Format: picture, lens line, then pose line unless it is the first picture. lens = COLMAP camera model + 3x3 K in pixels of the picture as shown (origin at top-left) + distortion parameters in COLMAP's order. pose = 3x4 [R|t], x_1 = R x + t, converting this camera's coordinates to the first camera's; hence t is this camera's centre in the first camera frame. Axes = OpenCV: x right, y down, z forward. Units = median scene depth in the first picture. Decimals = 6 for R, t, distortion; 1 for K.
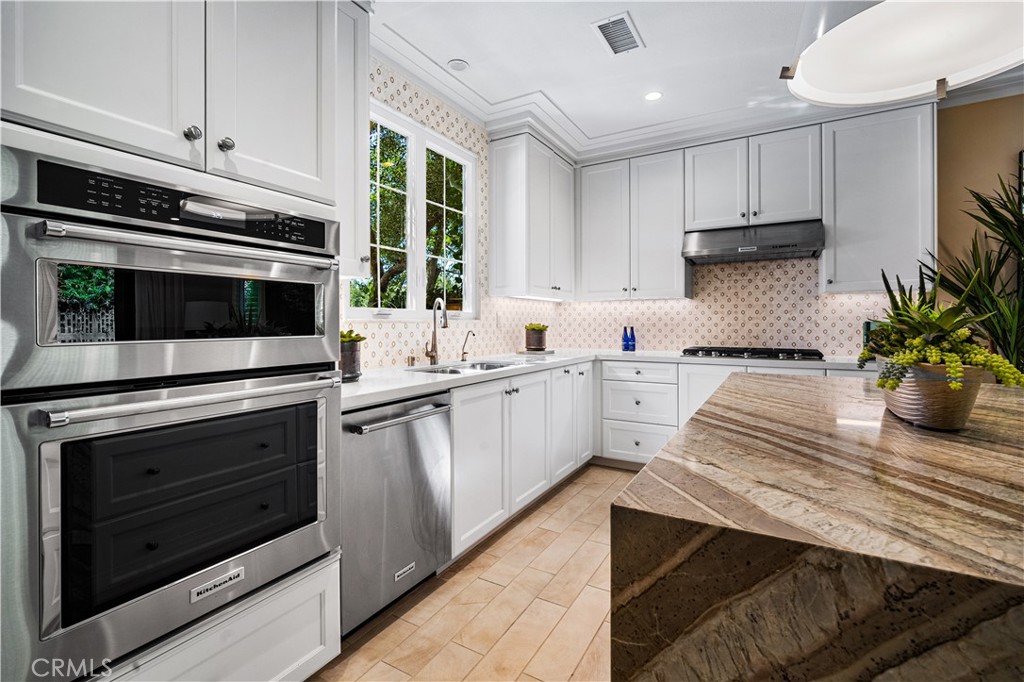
lens RADIAL K [[467.9, 0, 512.5], [0, 467.9, 321.8], [0, 0, 1]] dist [-0.001895, 0.006313]
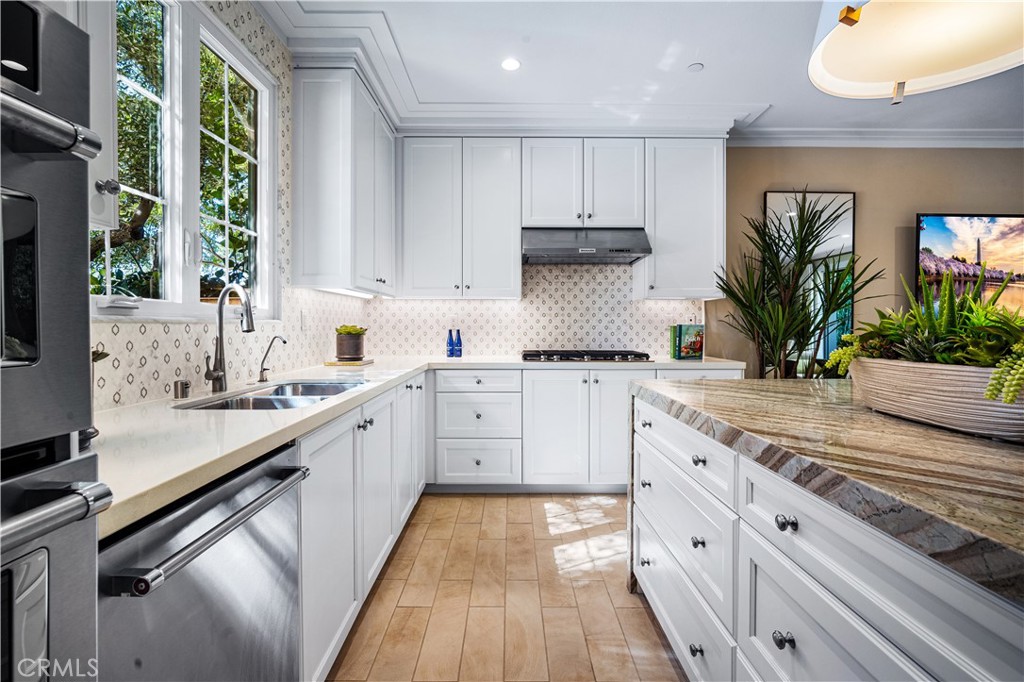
lens RADIAL K [[460.7, 0, 516.9], [0, 460.7, 329.2], [0, 0, 1]] dist [-0.006668, 0.000475]
pose [[0.858552, -0.001081, 0.512725, -0.108043], [-0.004053, 0.999952, 0.008896, 0.001893], [-0.512711, -0.009716, 0.858507, 0.213575]]
